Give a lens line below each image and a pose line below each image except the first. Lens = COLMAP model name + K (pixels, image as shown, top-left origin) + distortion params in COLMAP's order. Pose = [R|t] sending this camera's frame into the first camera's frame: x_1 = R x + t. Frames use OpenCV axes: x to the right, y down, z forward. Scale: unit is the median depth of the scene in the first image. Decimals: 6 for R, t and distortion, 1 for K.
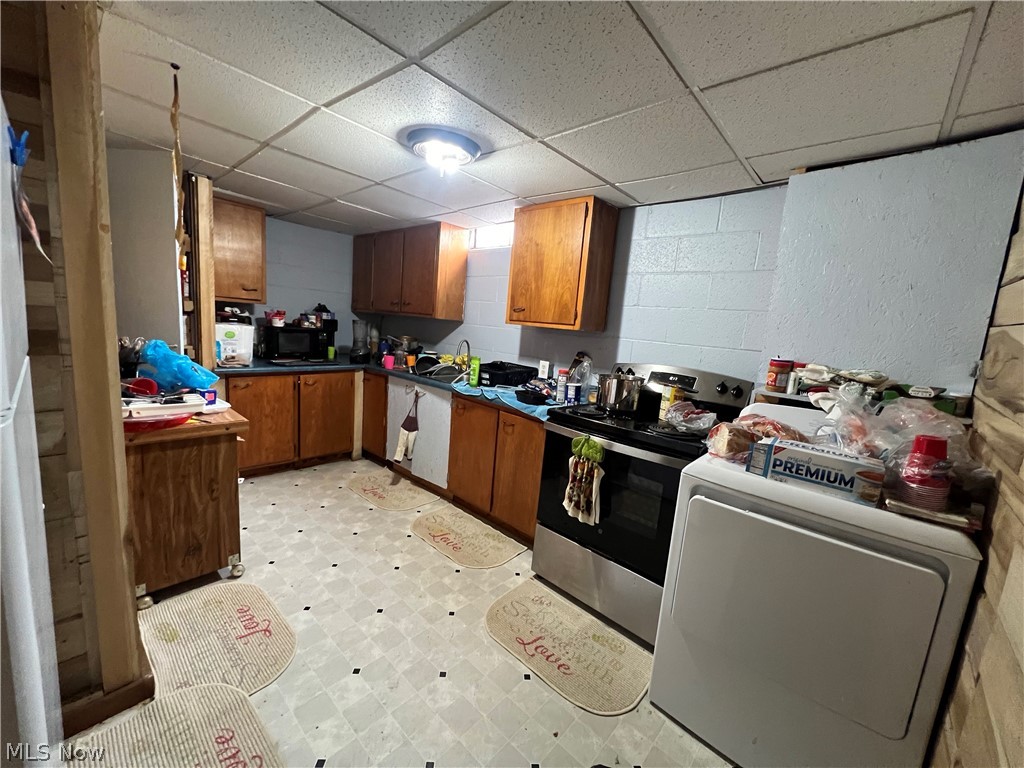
lens RADIAL K [[407.8, 0, 511.2], [0, 407.8, 385.9], [0, 0, 1]] dist [-0.002059, 0.000361]
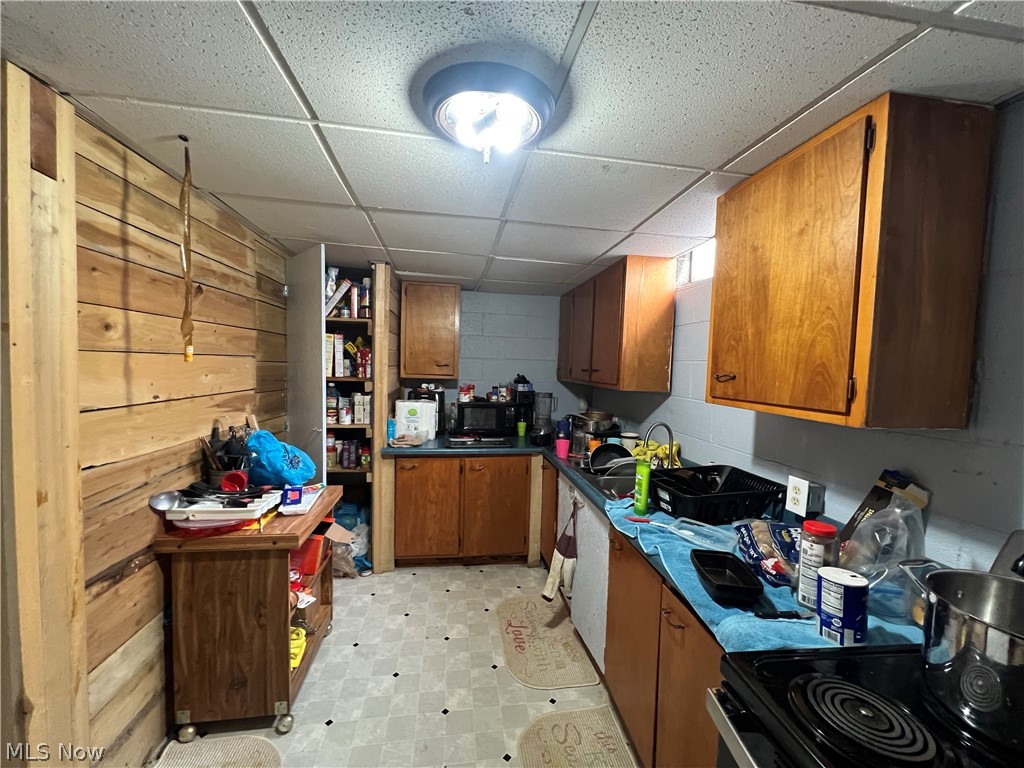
lens RADIAL K [[407.8, 0, 511.2], [0, 407.8, 385.9], [0, 0, 1]] dist [-0.002059, 0.000361]
pose [[0.771514, -0.025684, -0.635694, 0.137186], [-0.063961, 0.990991, -0.117665, -0.096275], [0.632989, 0.131440, 0.762921, 0.424128]]
